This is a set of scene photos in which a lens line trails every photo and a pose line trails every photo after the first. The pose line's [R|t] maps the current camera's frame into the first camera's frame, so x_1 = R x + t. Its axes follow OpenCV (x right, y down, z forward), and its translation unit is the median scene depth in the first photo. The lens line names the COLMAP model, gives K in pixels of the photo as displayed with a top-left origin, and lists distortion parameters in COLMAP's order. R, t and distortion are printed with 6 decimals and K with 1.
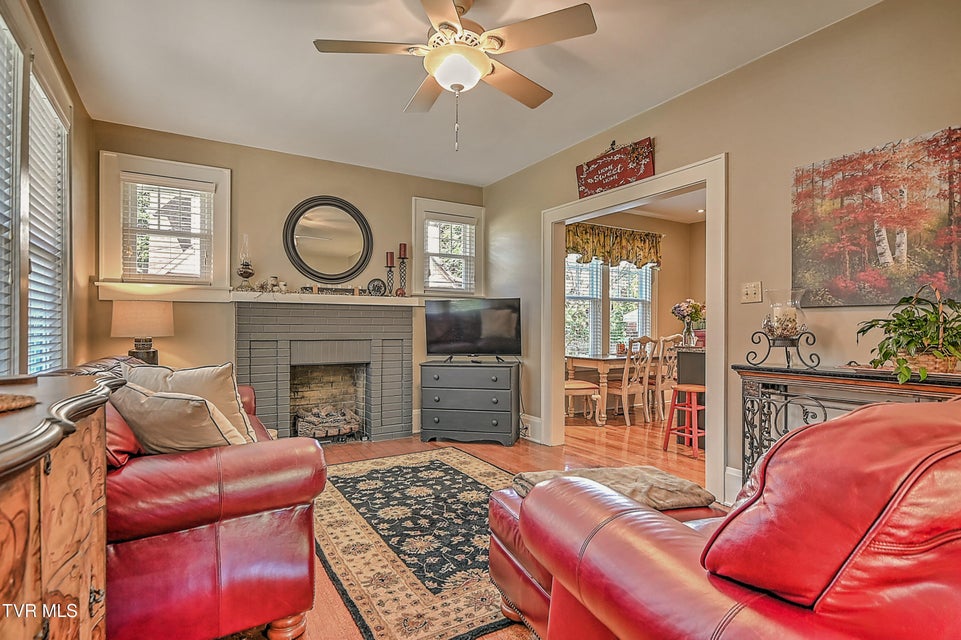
lens RADIAL K [[479.4, 0, 478.3], [0, 479.4, 322.8], [0, 0, 1]] dist [0.027021, -0.000115]
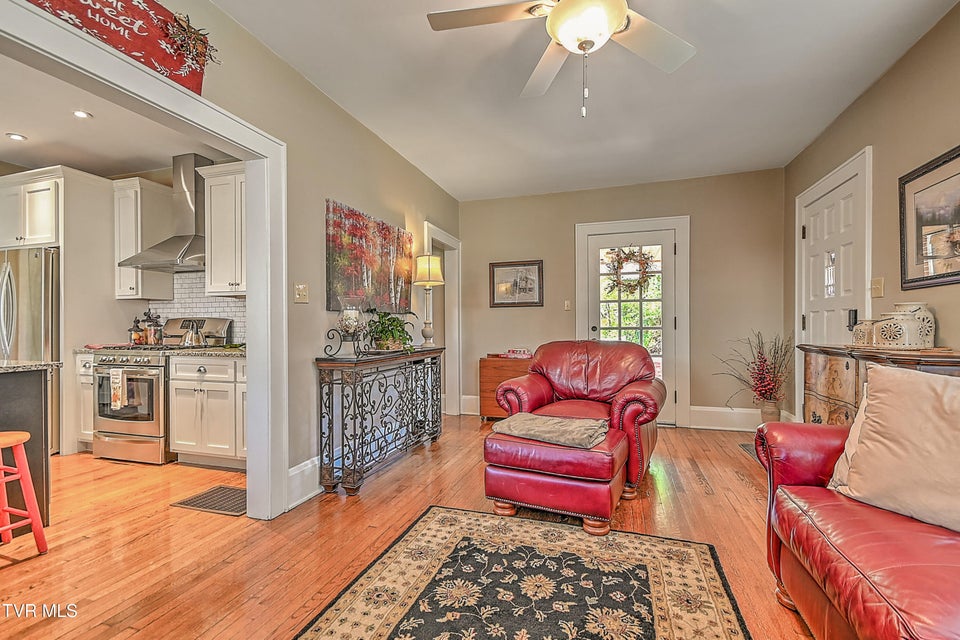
lens RADIAL K [[422.6, 0, 476.7], [0, 422.6, 324.0], [0, 0, 1]] dist [0.024281, -0.013312]
pose [[-0.648895, -0.000335, 0.760878, -0.509639], [-0.004144, 0.999987, -0.003094, 0.008196], [-0.760867, -0.005161, -0.648887, 1.683964]]
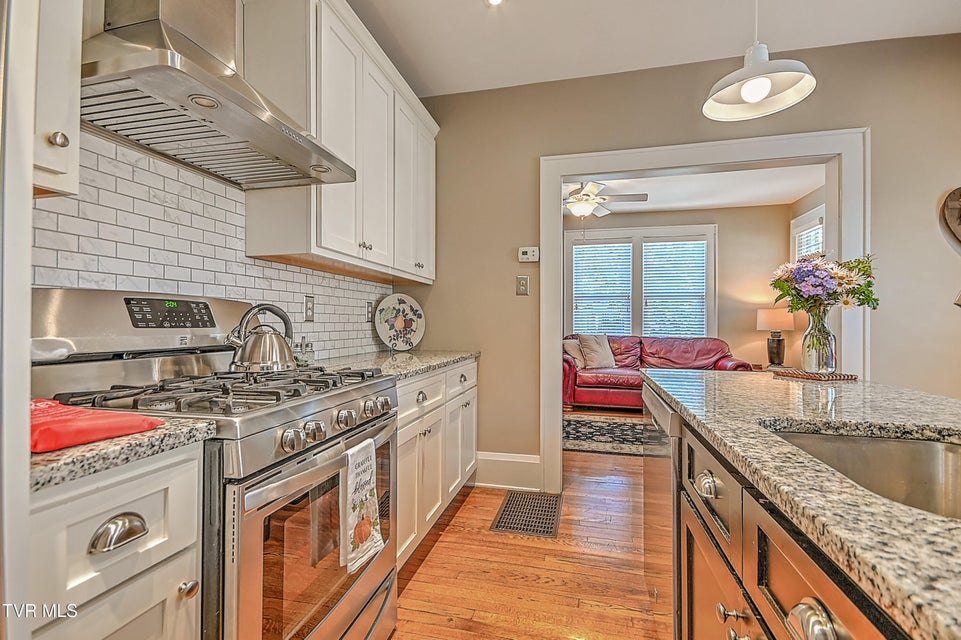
lens RADIAL K [[423.0, 0, 477.2], [0, 423.0, 324.0], [0, 0, 1]] dist [0.024281, -0.013312]
pose [[-0.720782, -0.004229, -0.693149, 1.713582], [-0.000768, 0.999986, -0.005303, 0.021974], [0.693161, -0.003290, -0.720775, 2.128867]]
